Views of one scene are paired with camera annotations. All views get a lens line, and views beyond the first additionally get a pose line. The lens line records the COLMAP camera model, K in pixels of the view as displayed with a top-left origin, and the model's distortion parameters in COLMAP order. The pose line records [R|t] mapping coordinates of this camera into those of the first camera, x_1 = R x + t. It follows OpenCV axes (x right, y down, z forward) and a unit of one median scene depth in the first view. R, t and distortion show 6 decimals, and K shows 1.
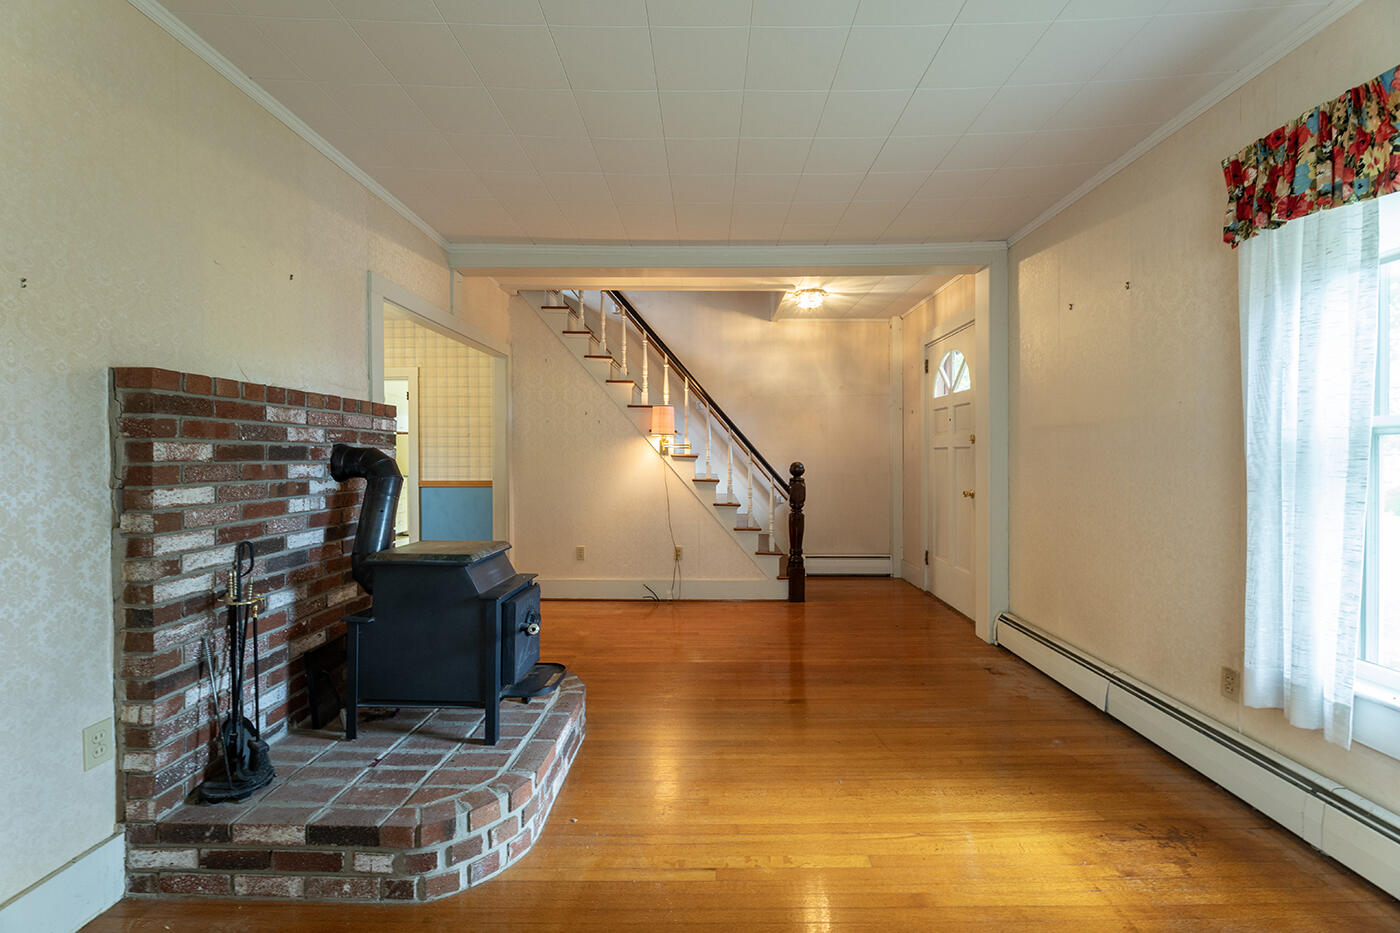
lens RADIAL K [[571.6, 0, 703.9], [0, 571.6, 463.0], [0, 0, 1]] dist [-0.001053, -0.000244]
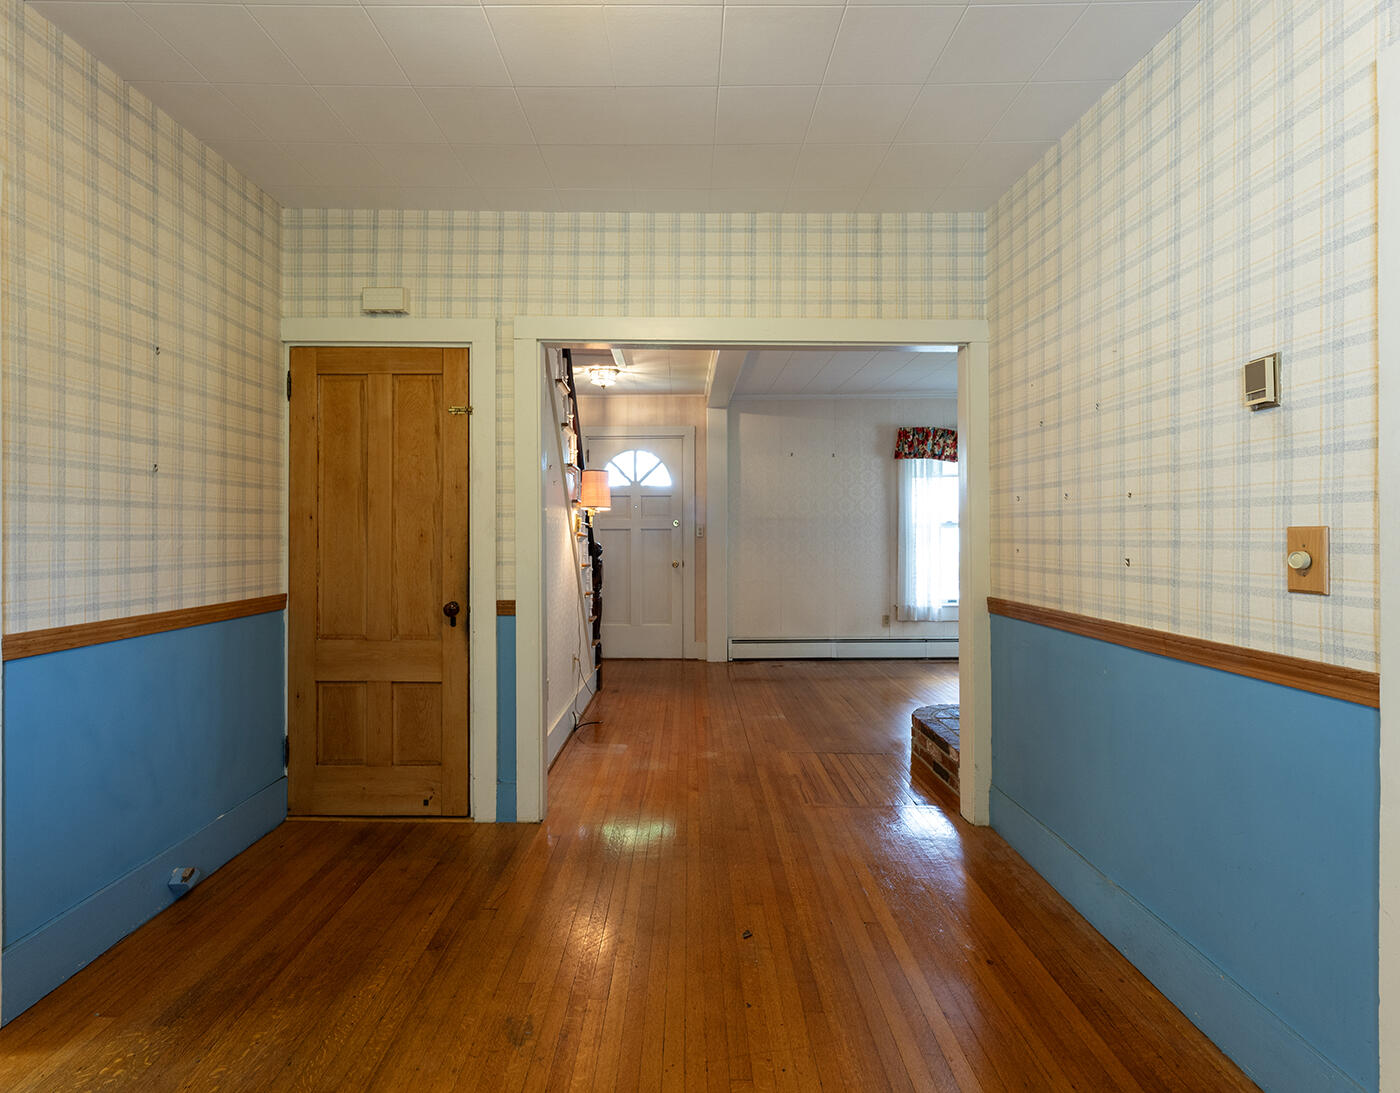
lens RADIAL K [[672.4, 0, 694.6], [0, 672.4, 540.0], [0, 0, 1]] dist [0.001952, 0.000220]
pose [[-0.021177, -0.002932, 0.999771, -2.219857], [0.017522, 0.999841, 0.003303, -0.016174], [-0.999622, 0.017588, -0.021122, 1.991441]]
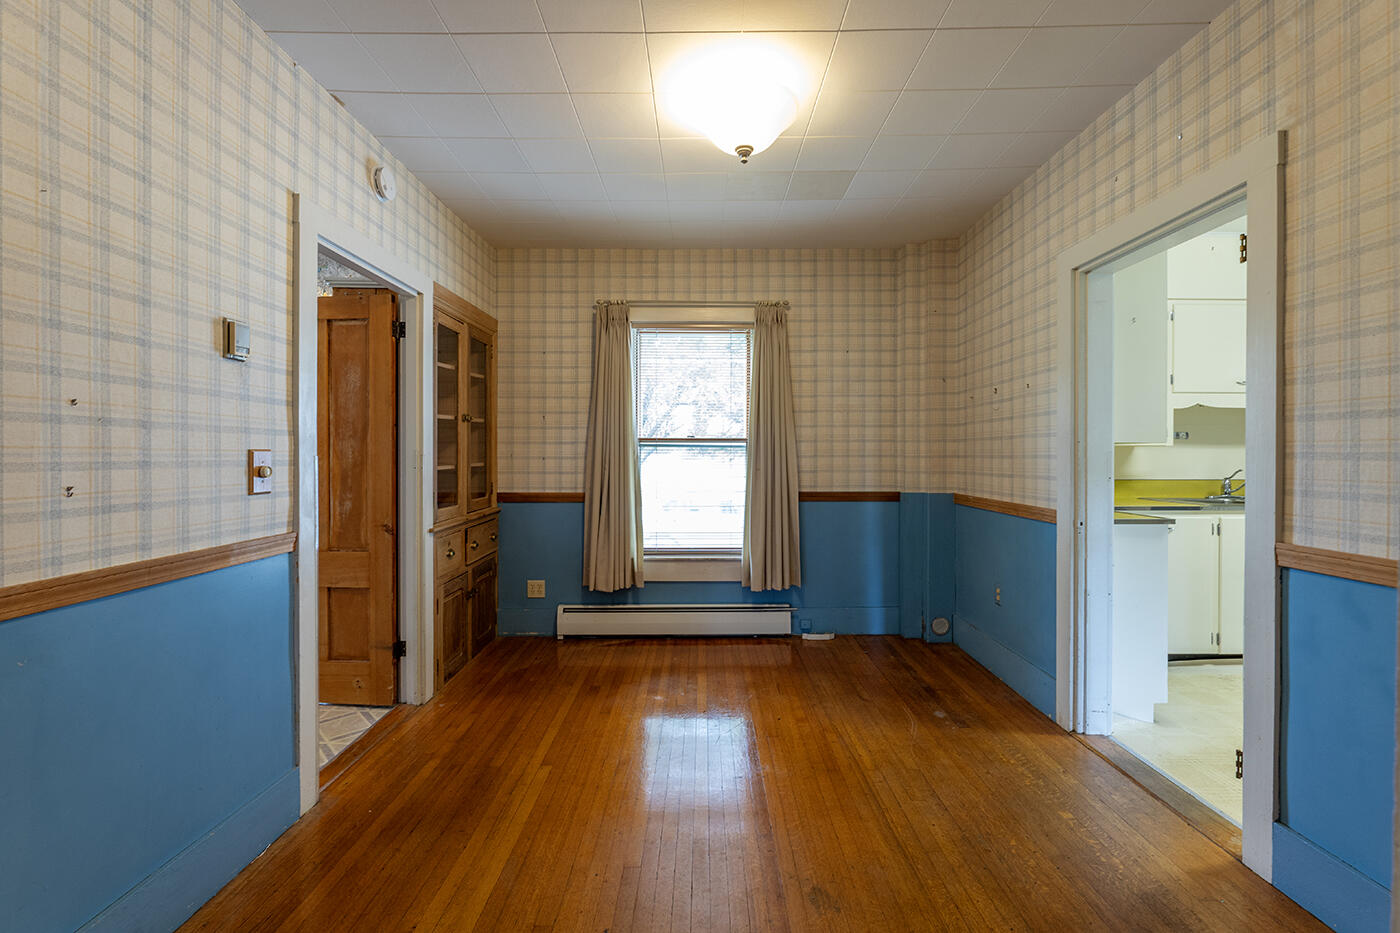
lens RADIAL K [[581.2, 0, 706.3], [0, 581.2, 459.1], [0, 0, 1]] dist [0.001169, -0.000209]
pose [[0.021985, 0.010733, -0.999701, -0.647371], [-0.015987, 0.999818, 0.010383, -0.022228], [0.999630, 0.015754, 0.022153, 2.015433]]
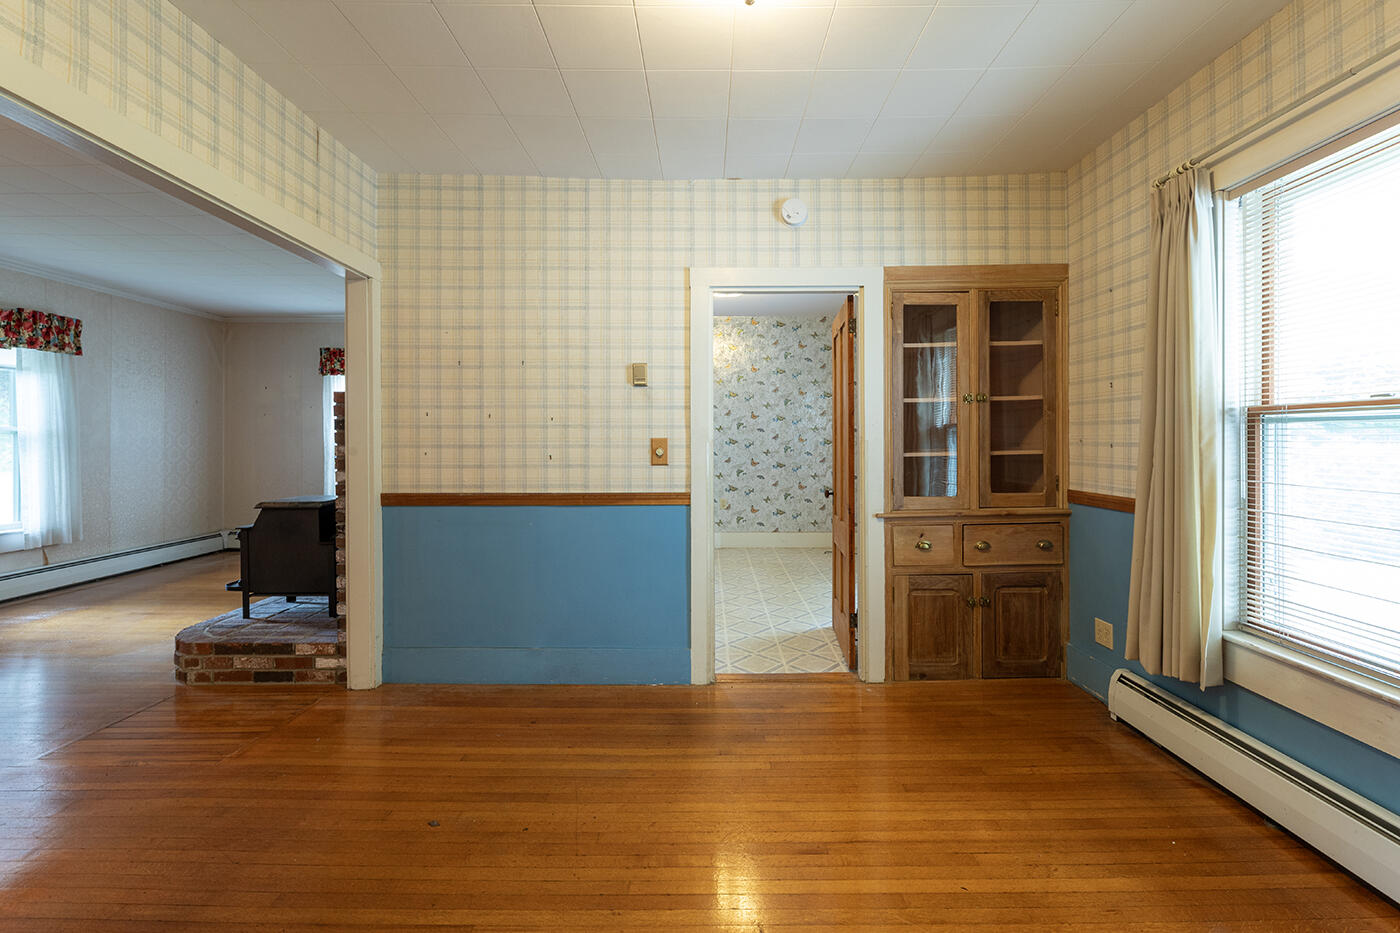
lens RADIAL K [[581.2, 0, 701.2], [0, 581.2, 441.3], [0, 0, 1]] dist [0.001169, -0.000209]
pose [[-0.999765, 0.005966, -0.020844, -1.620988], [0.005605, 0.999834, 0.017336, -0.032966], [0.020944, 0.017216, -0.999632, 2.803937]]
